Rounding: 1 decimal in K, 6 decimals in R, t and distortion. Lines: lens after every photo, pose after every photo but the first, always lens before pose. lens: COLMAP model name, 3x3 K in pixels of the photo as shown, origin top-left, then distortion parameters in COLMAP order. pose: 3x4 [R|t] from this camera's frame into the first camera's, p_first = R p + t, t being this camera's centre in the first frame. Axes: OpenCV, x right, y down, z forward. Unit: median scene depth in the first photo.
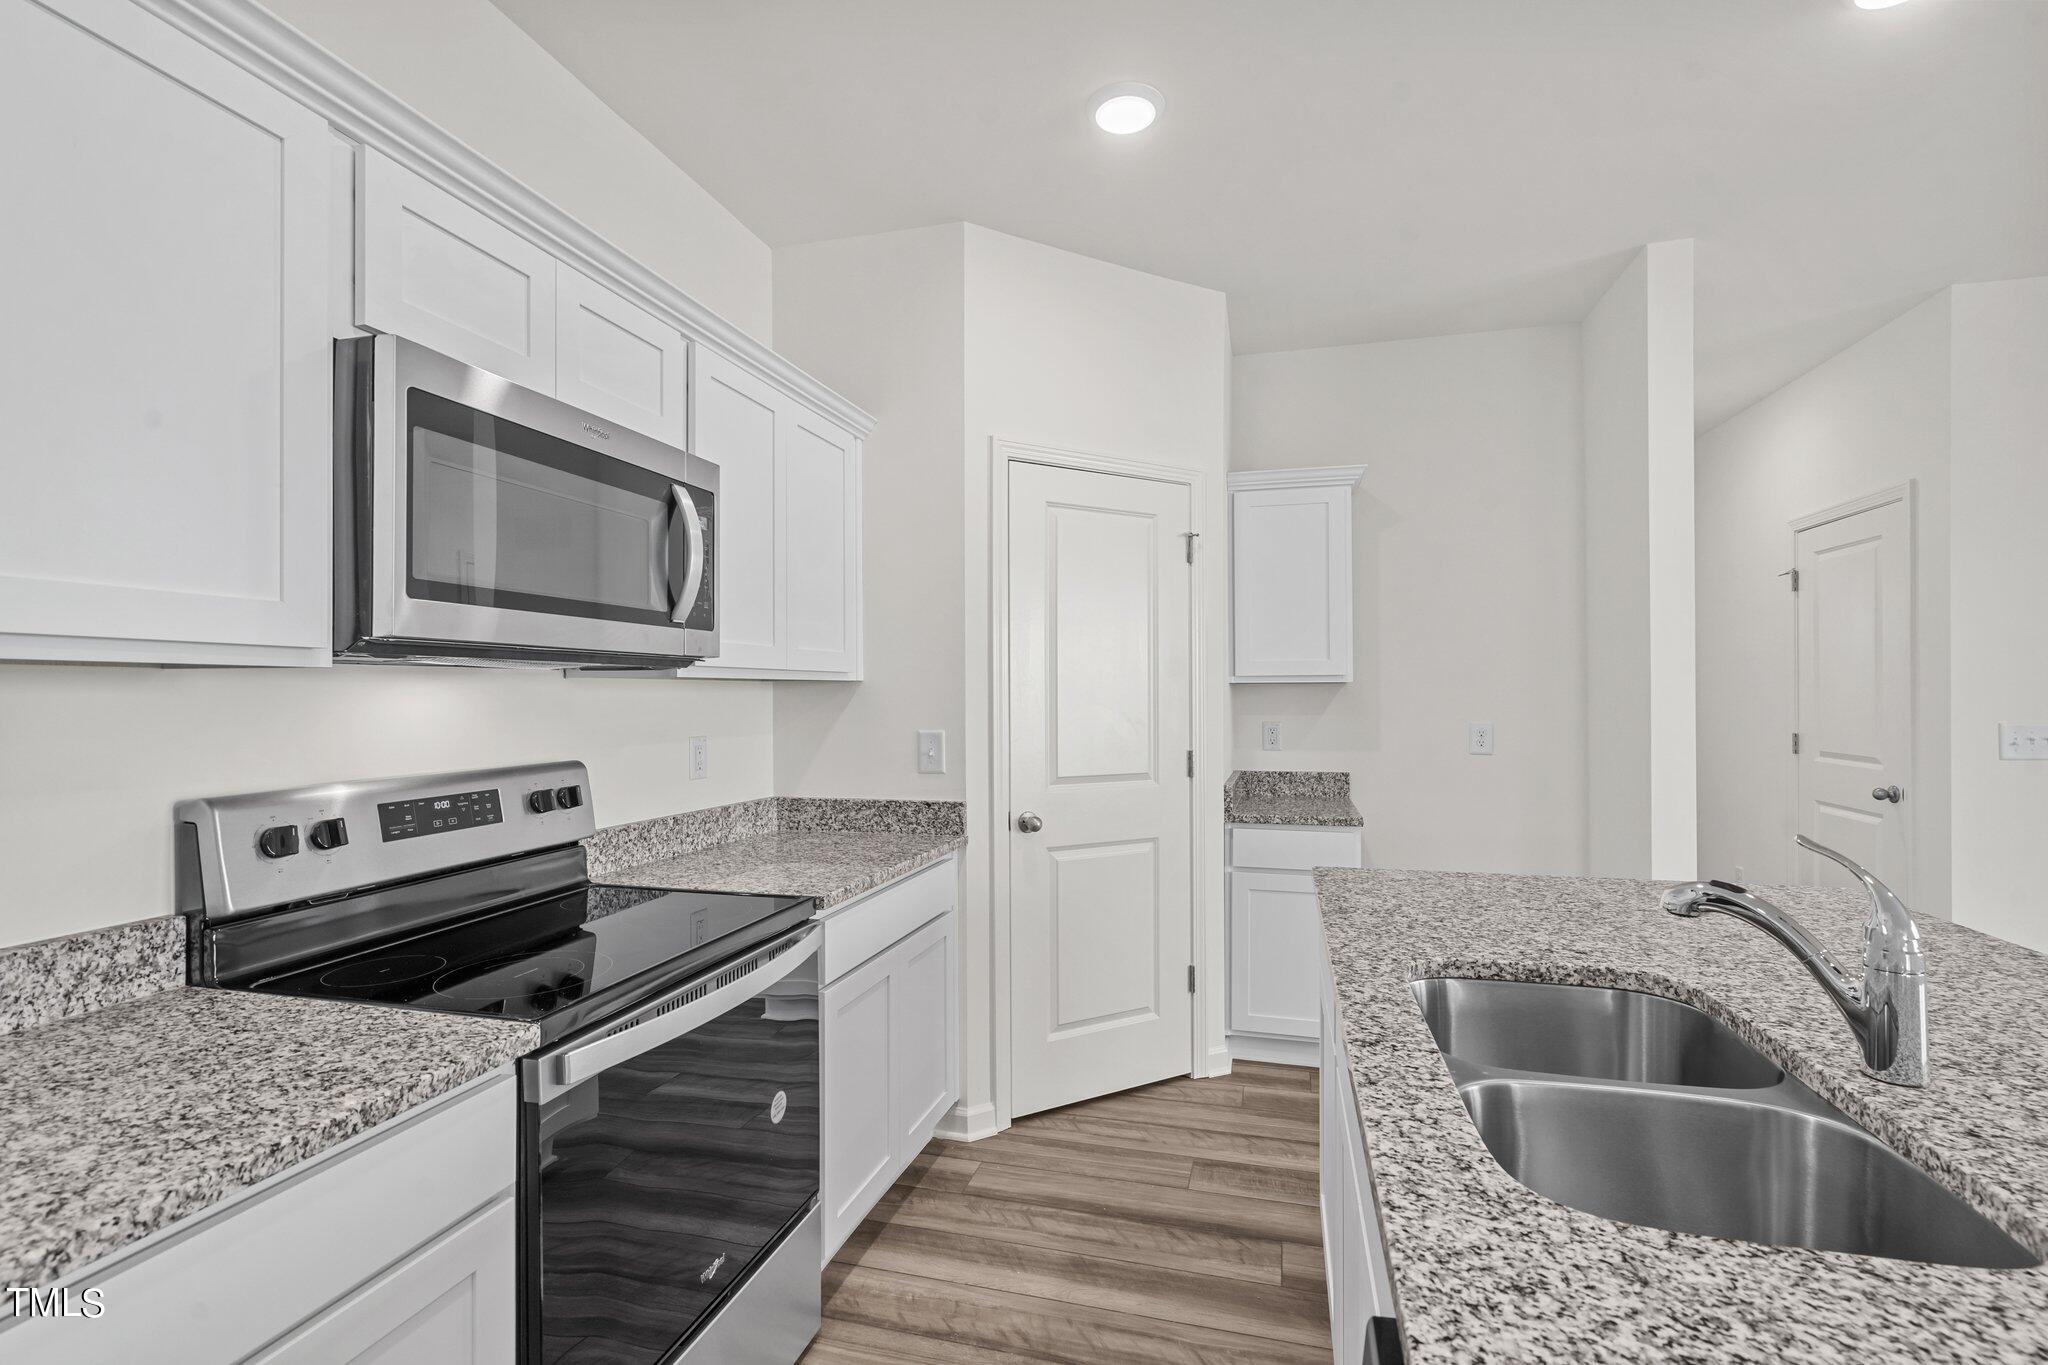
lens RADIAL K [[931.1, 0, 1029.1], [0, 931.1, 690.4], [0, 0, 1]] dist [-0.003467, 0.000134]
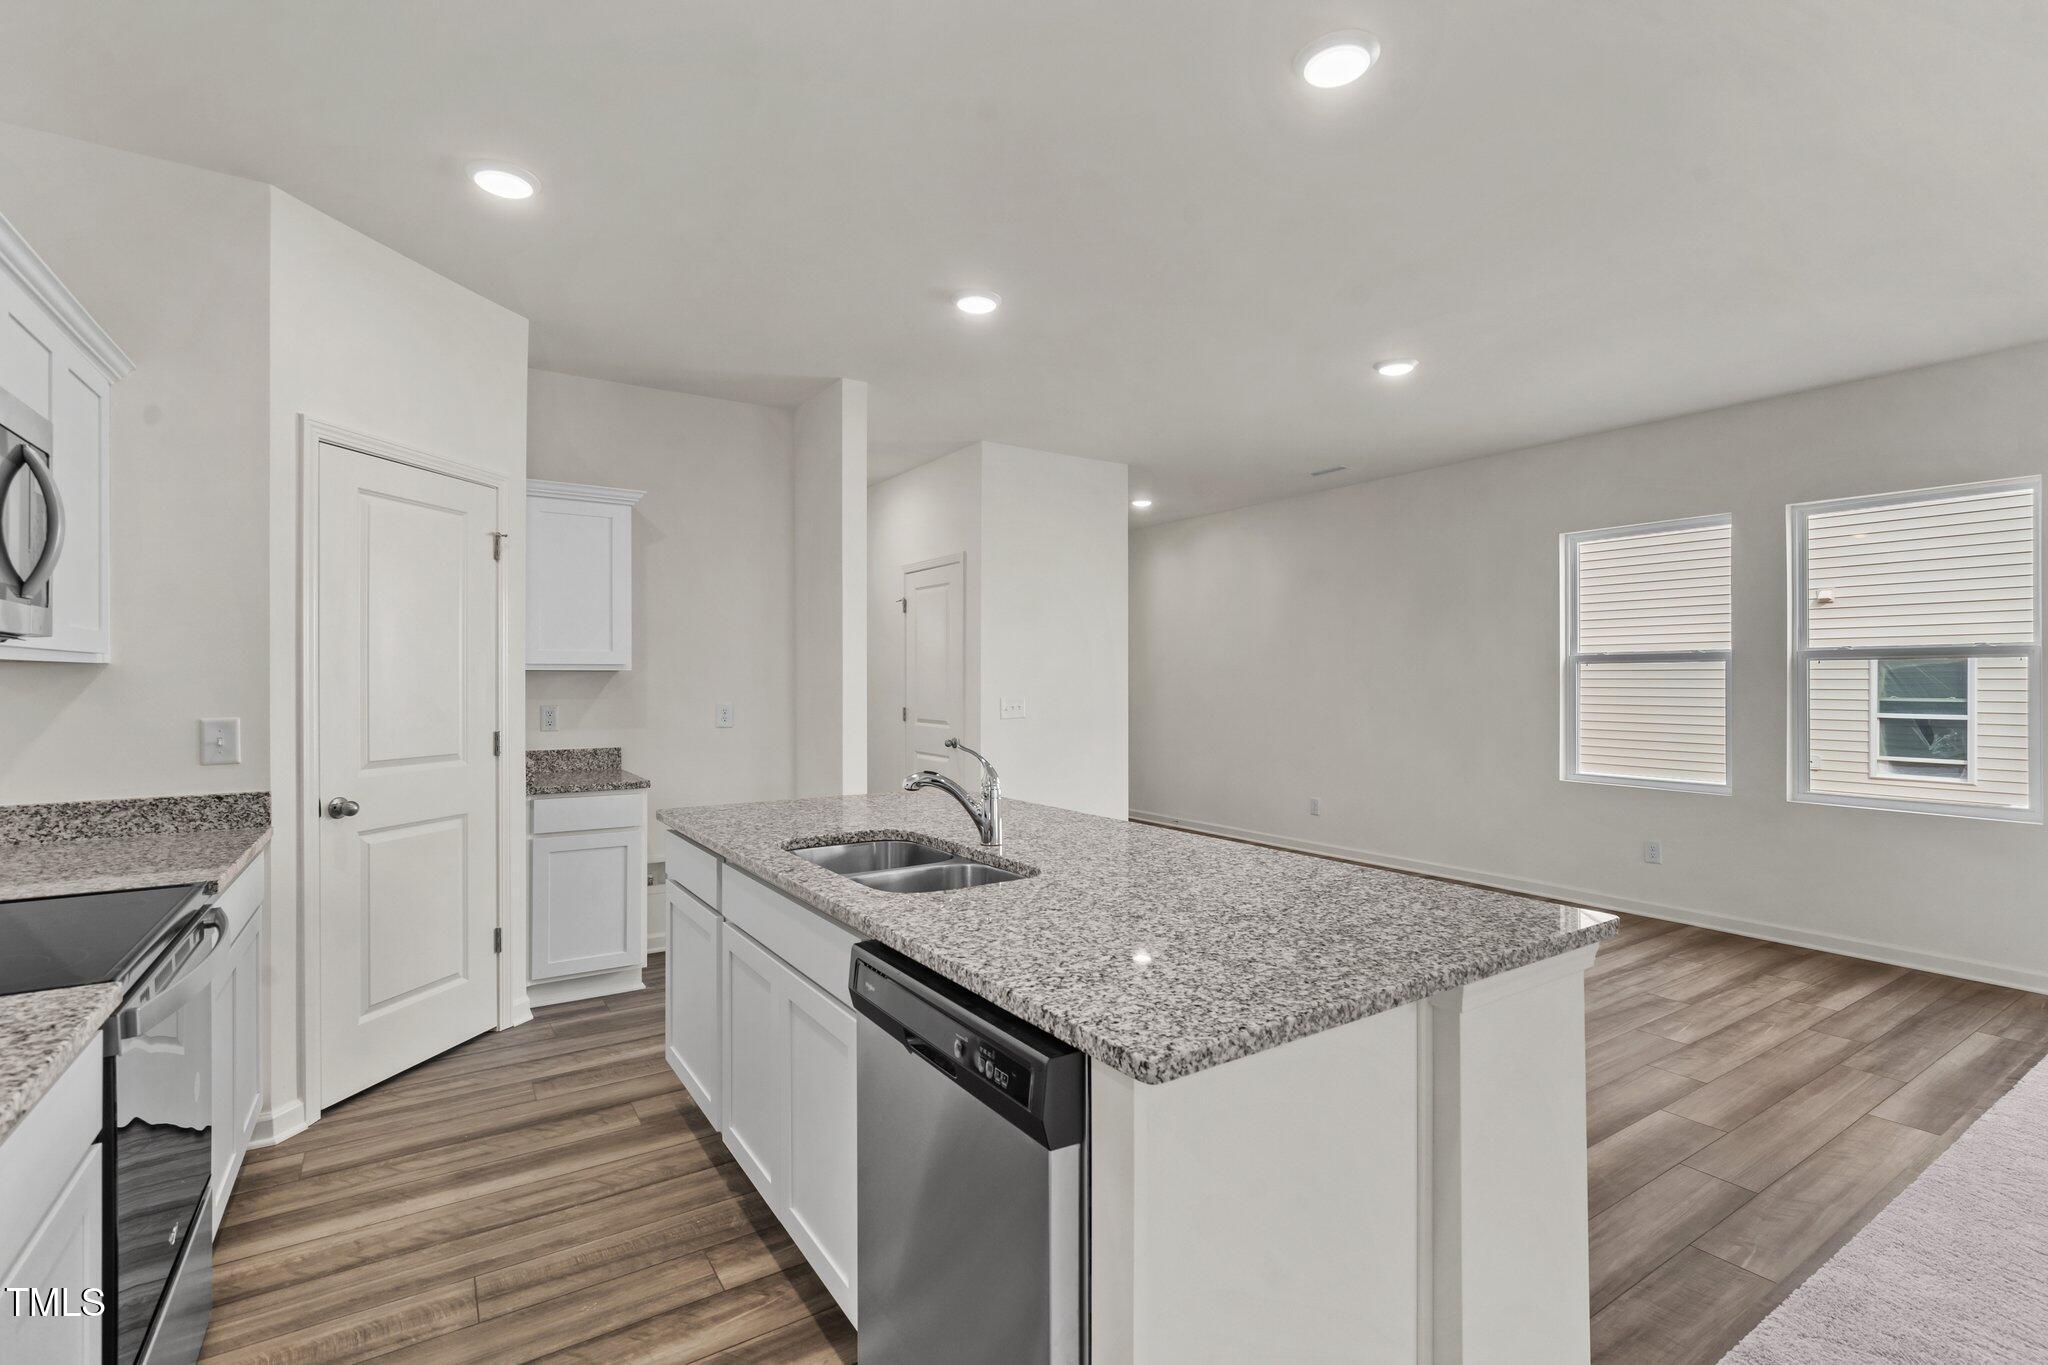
lens RADIAL K [[930.7, 0, 1025.5], [0, 930.7, 679.0], [0, 0, 1]] dist [-0.000836, 0.000466]
pose [[0.658427, 0.003153, 0.752638, -0.274719], [-0.002704, 0.999995, -0.001824, 0.003508], [-0.752640, -0.000835, 0.658432, -0.212742]]
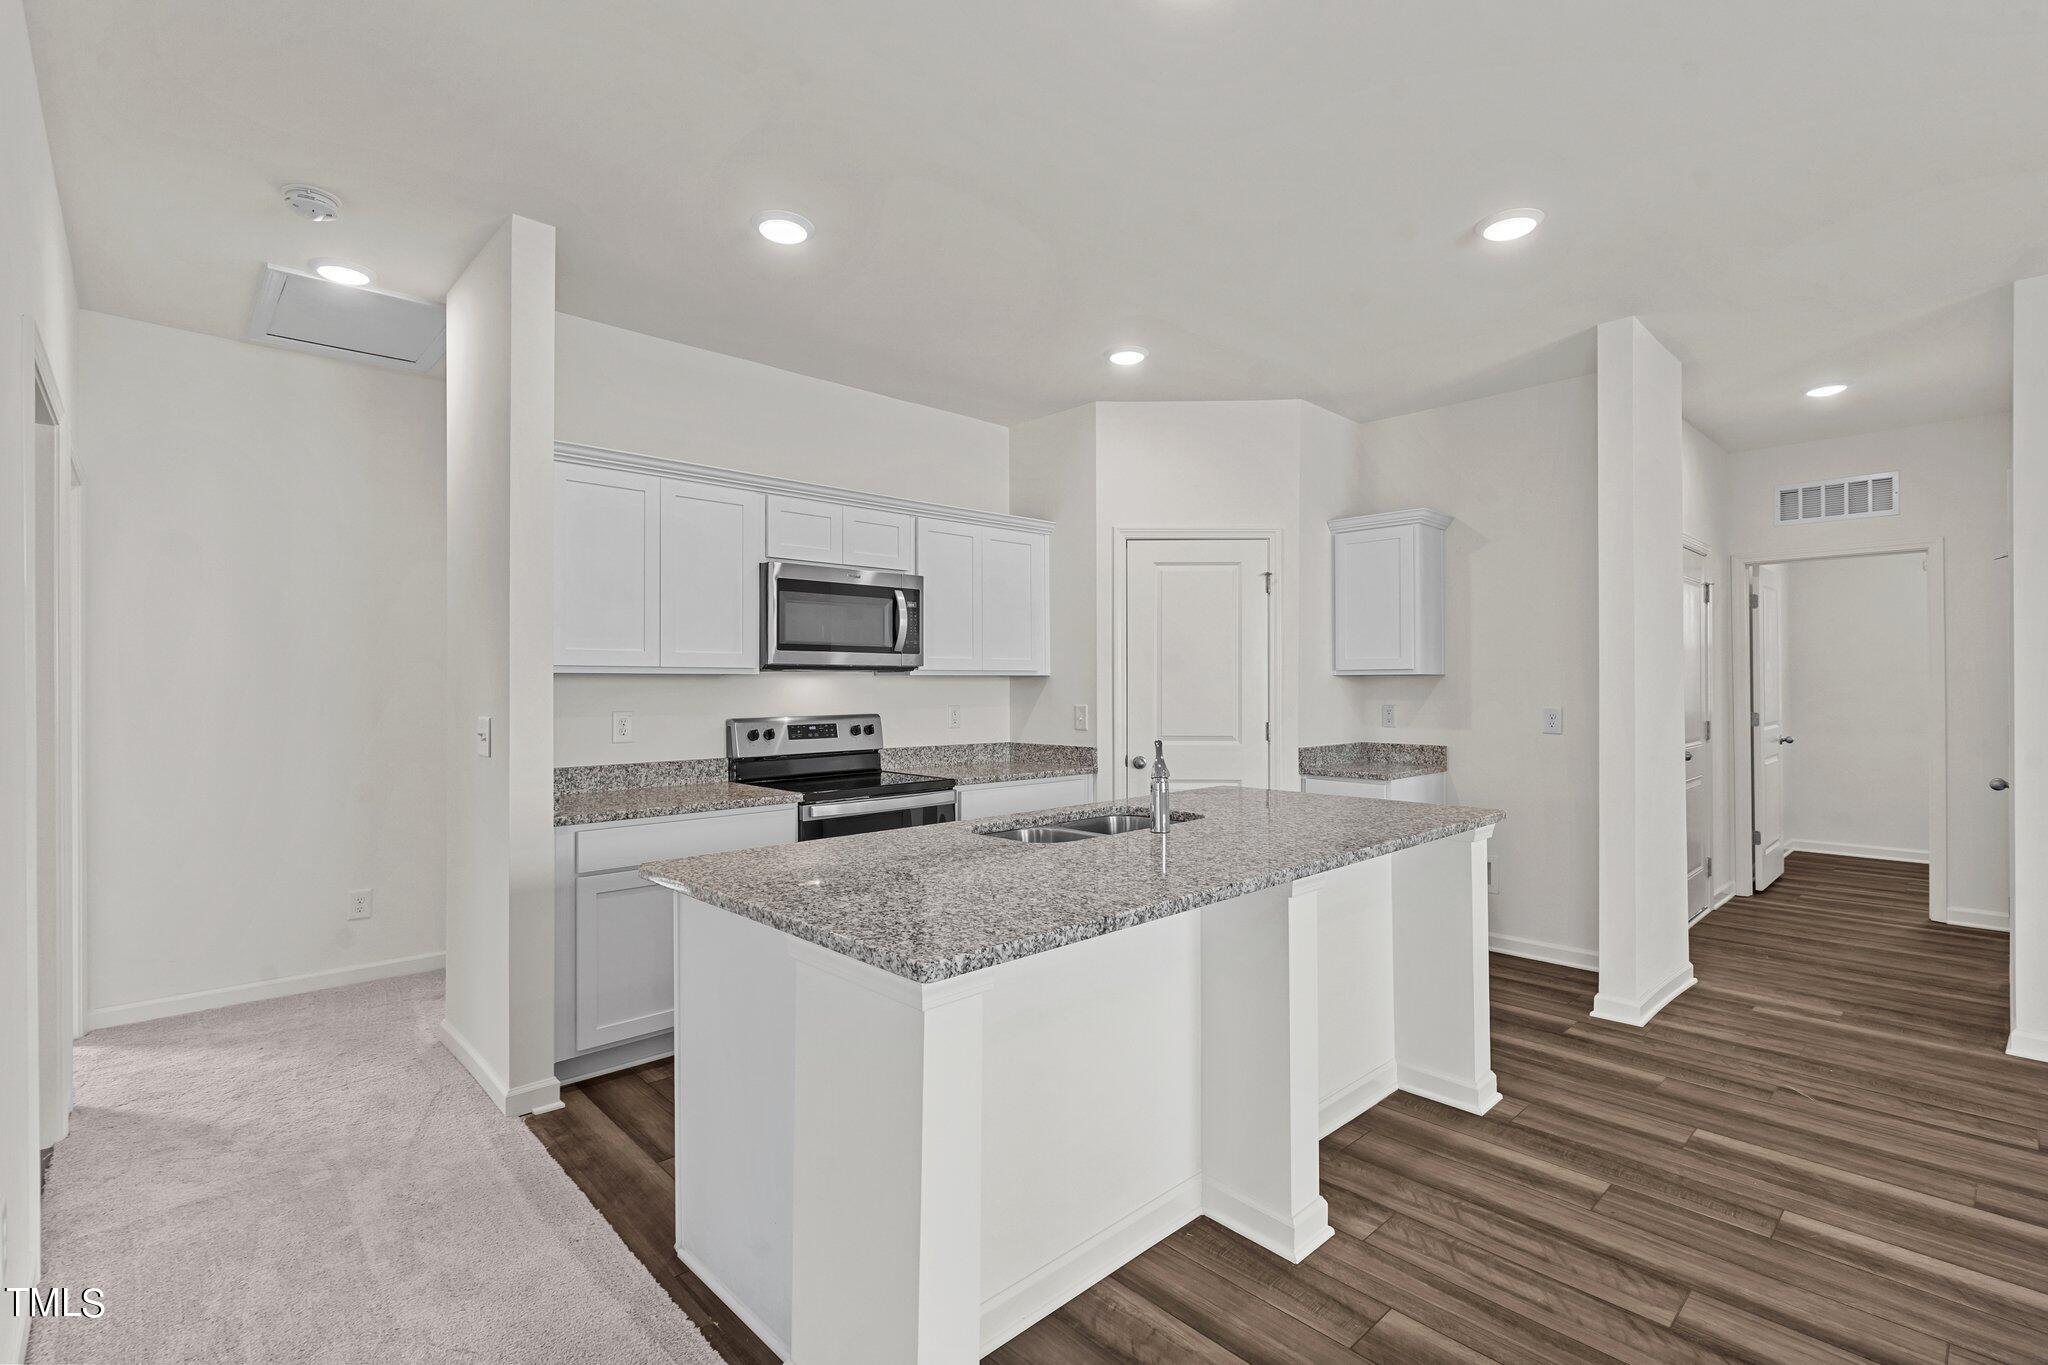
lens RADIAL K [[930.7, 0, 1025.5], [0, 930.7, 679.0], [0, 0, 1]] dist [-0.000836, 0.000466]
pose [[0.853012, -0.003700, -0.521878, 0.693147], [0.002194, 0.999991, -0.003504, 0.001525], [0.521887, 0.001844, 0.853013, -0.495978]]
